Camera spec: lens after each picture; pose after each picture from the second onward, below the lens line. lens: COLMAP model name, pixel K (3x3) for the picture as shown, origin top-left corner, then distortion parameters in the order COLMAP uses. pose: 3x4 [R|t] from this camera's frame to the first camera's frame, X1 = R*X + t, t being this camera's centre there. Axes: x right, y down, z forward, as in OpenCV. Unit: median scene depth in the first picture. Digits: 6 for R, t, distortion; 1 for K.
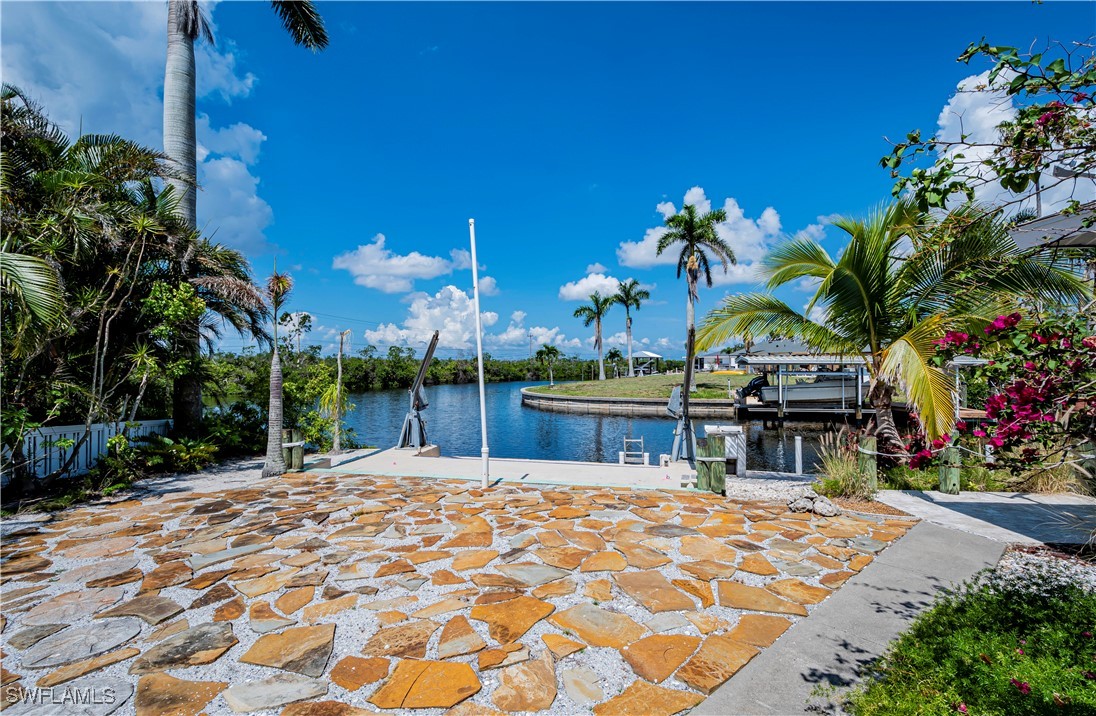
lens RADIAL K [[496.4, 0, 545.9], [0, 496.4, 356.7], [0, 0, 1]] dist [-0.002815, -0.002220]
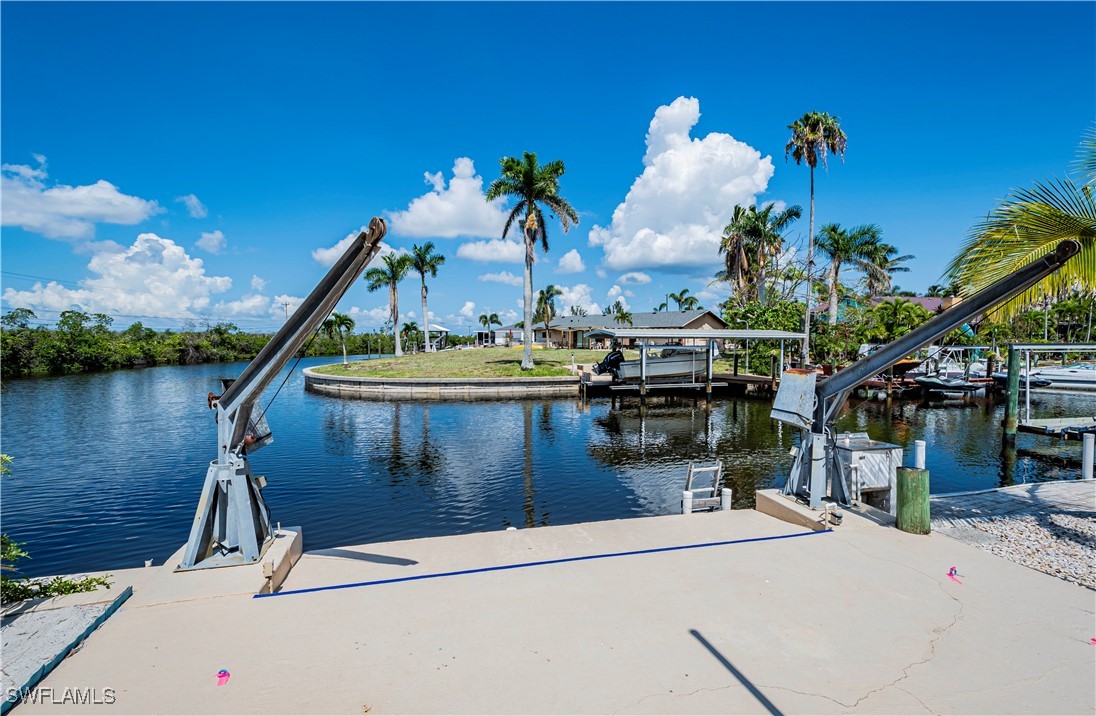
lens RADIAL K [[496.4, 0, 548.0], [0, 496.4, 348.4], [0, 0, 1]] dist [-0.002815, -0.002220]
pose [[0.885561, -0.006590, 0.464476, -0.051481], [-0.008836, 0.999479, 0.031028, 0.004073], [-0.464439, -0.031581, 0.885042, 0.124190]]
